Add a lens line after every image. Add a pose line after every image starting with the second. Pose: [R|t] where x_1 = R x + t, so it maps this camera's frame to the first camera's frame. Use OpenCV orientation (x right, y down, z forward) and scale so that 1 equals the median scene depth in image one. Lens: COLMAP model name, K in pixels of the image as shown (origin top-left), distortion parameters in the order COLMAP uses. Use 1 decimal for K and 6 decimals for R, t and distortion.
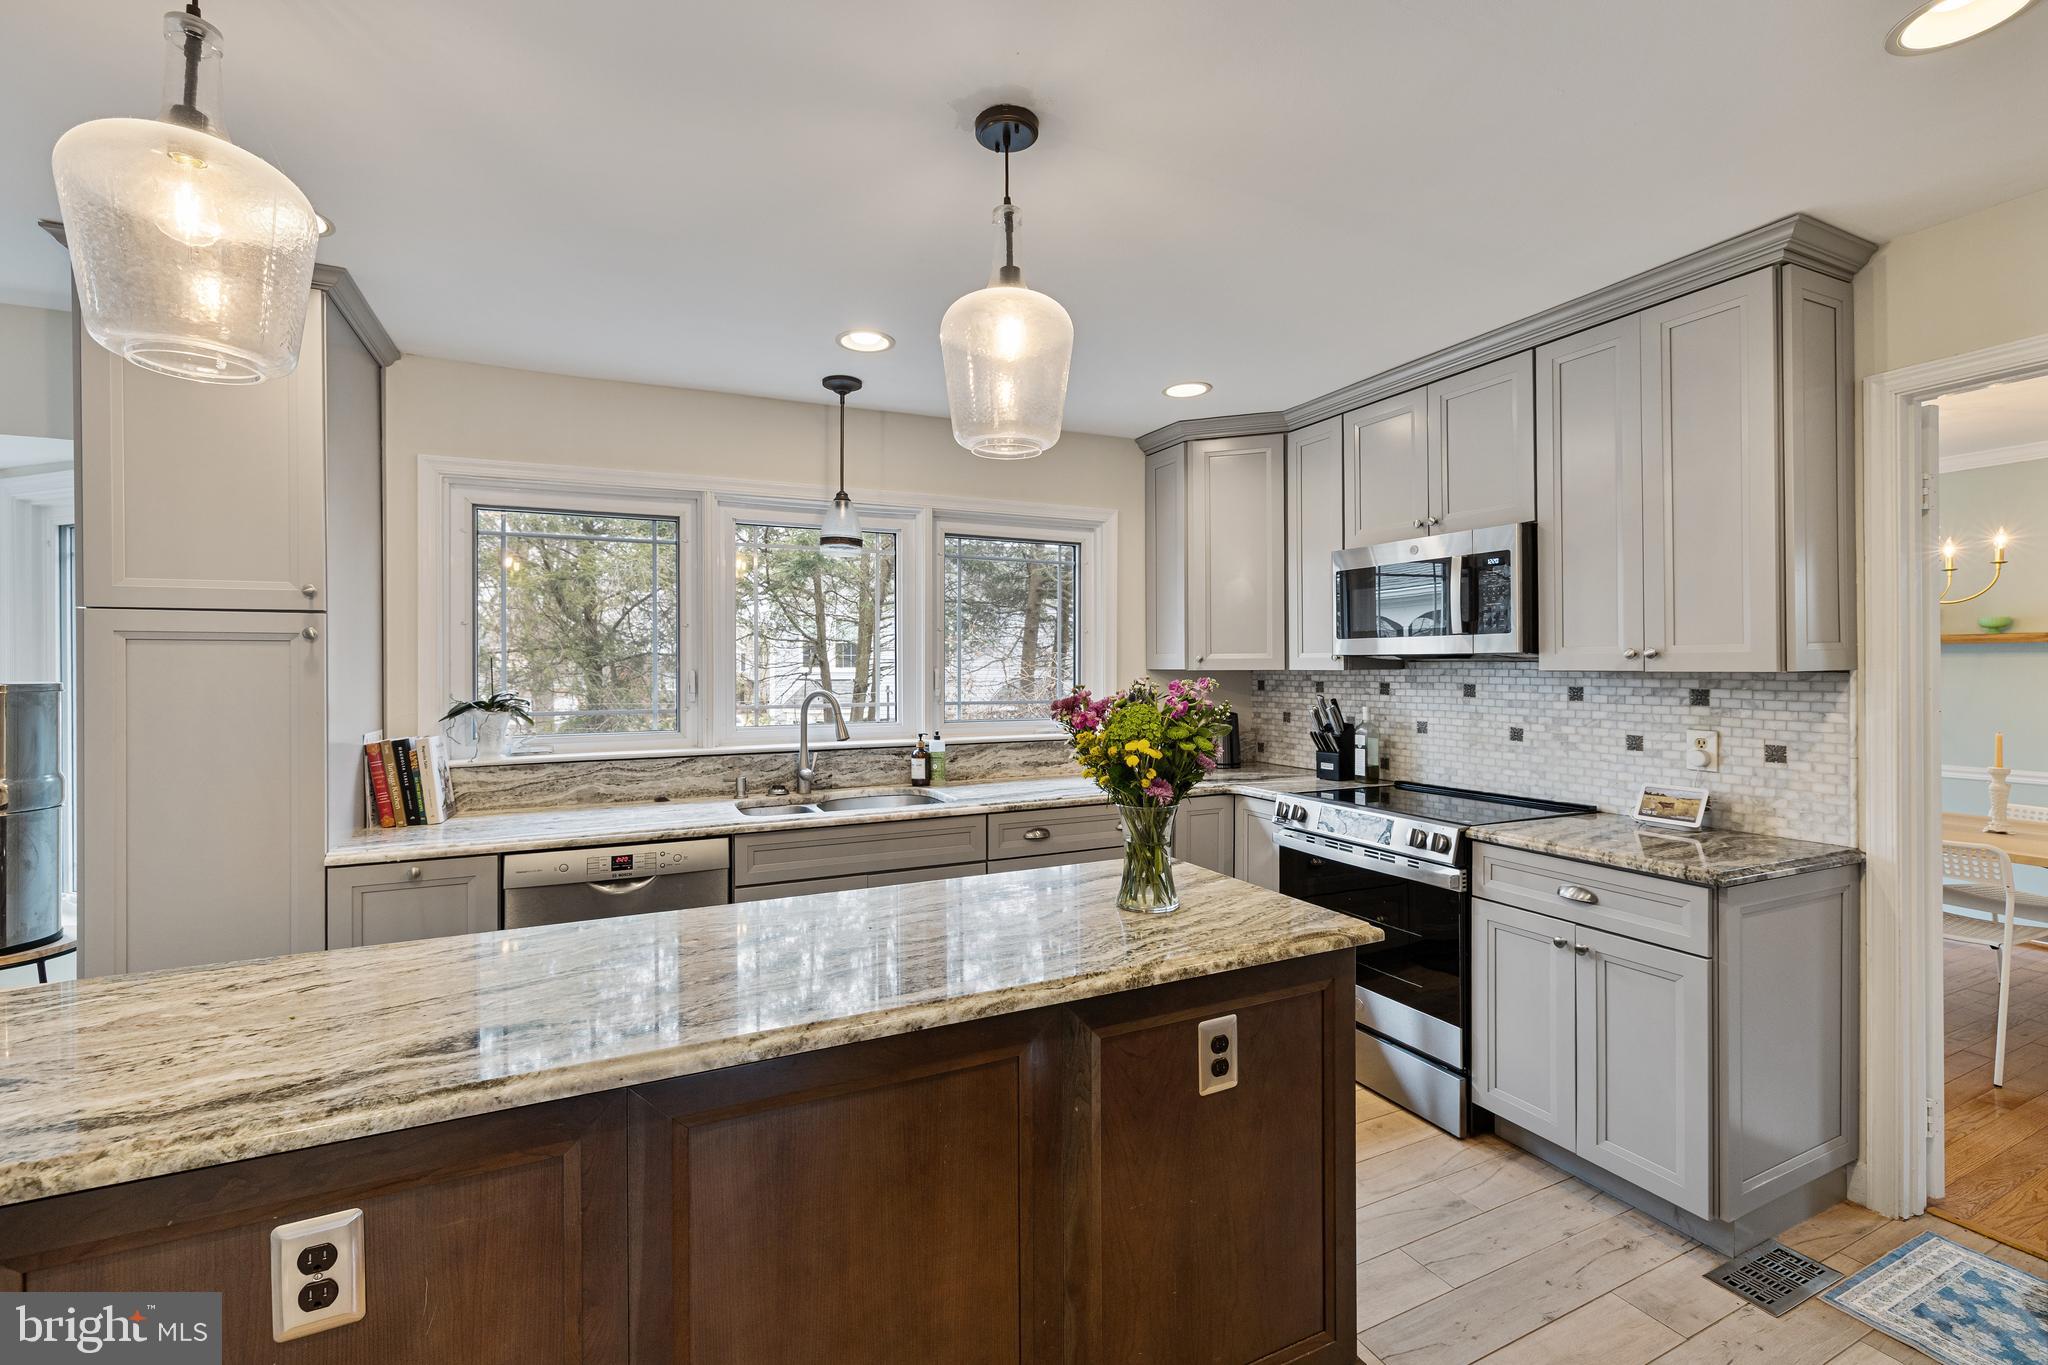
lens RADIAL K [[865.7, 0, 1025.8], [0, 865.7, 668.5], [0, 0, 1]] dist [0.002220, -0.001351]
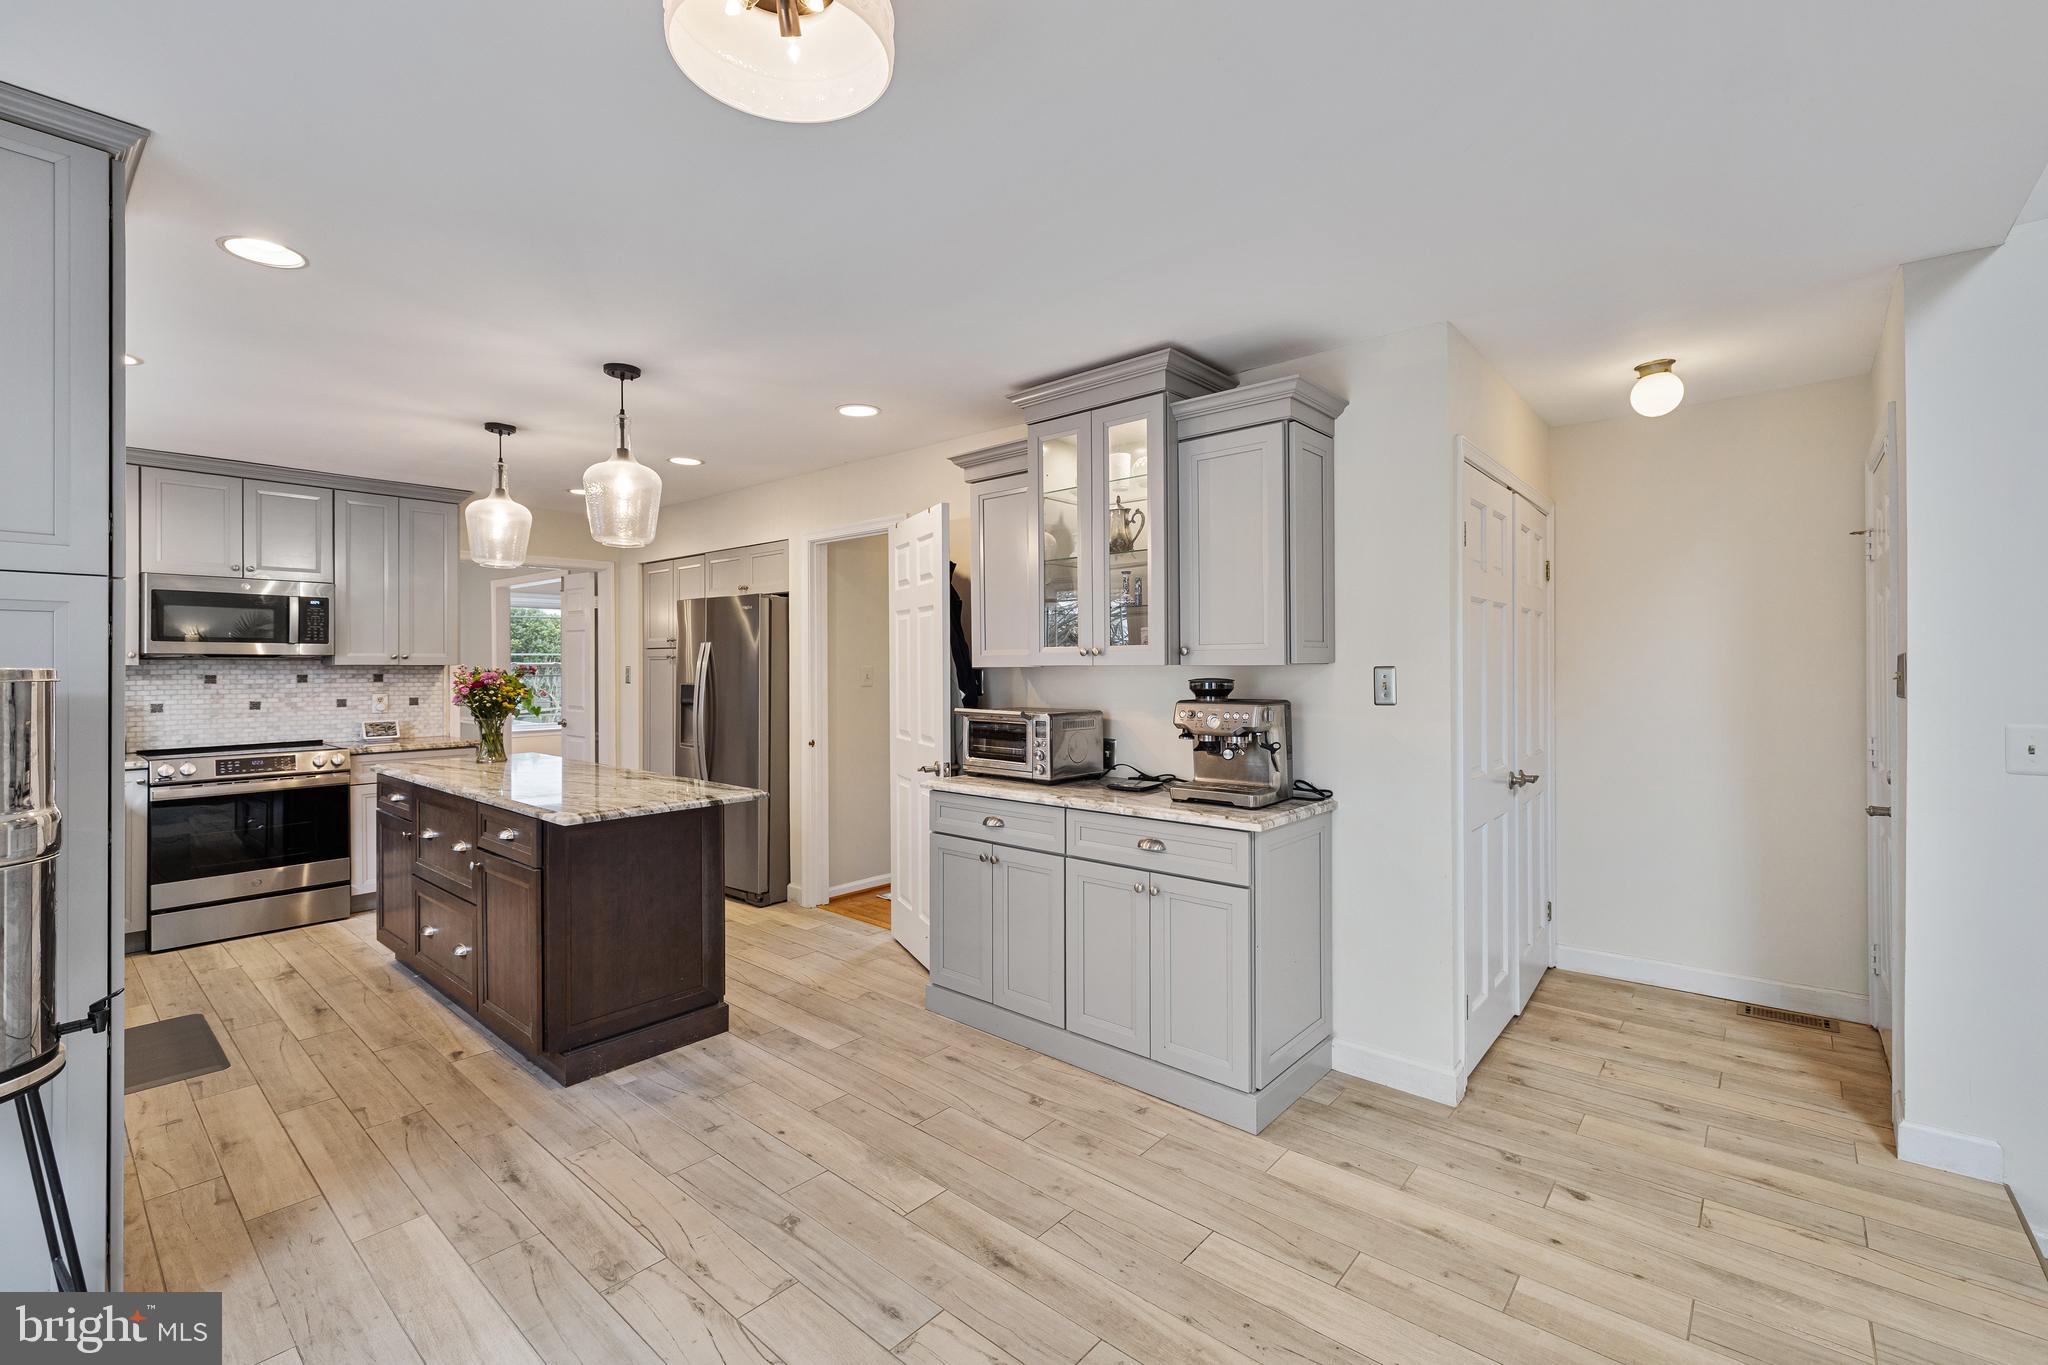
lens RADIAL K [[865.7, 0, 1025.3], [0, 865.7, 665.1], [0, 0, 1]] dist [0.002220, -0.001351]
pose [[-0.412667, 0.005473, 0.910866, -1.628261], [0.005226, 0.999980, -0.003641, 0.016326], [-0.910867, 0.003258, -0.412687, 0.402734]]
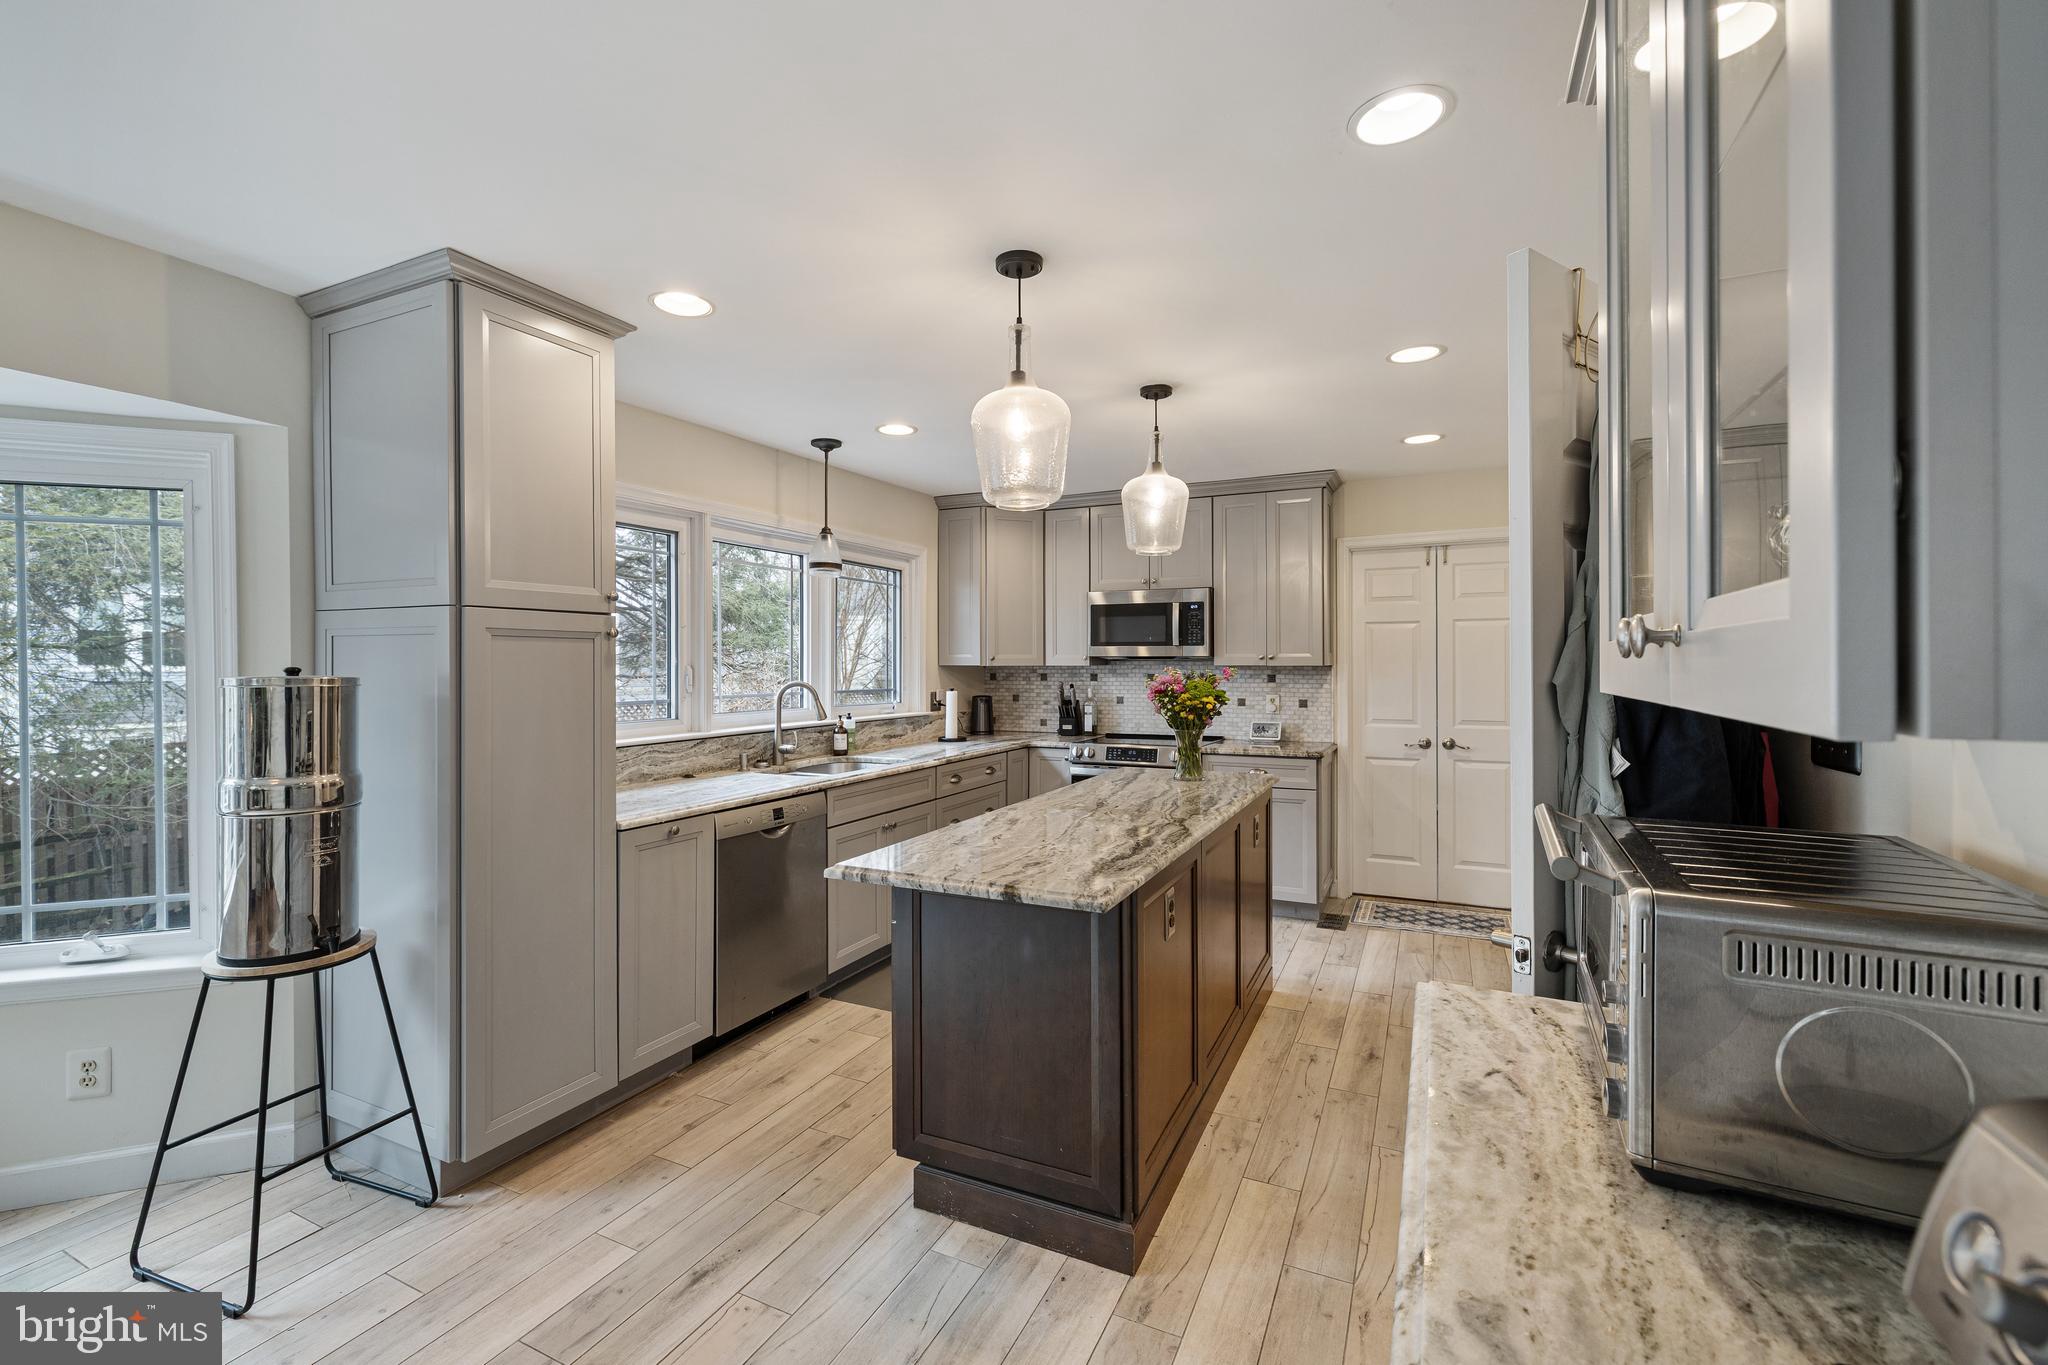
lens RADIAL K [[865.7, 0, 1023.4], [0, 865.7, 666.4], [0, 0, 1]] dist [0.002220, -0.001351]
pose [[0.775182, -0.000469, 0.631737, -0.906306], [0.000379, 1.000000, 0.000277, 0.003833], [-0.631737, 0.000024, 0.775183, -0.210257]]
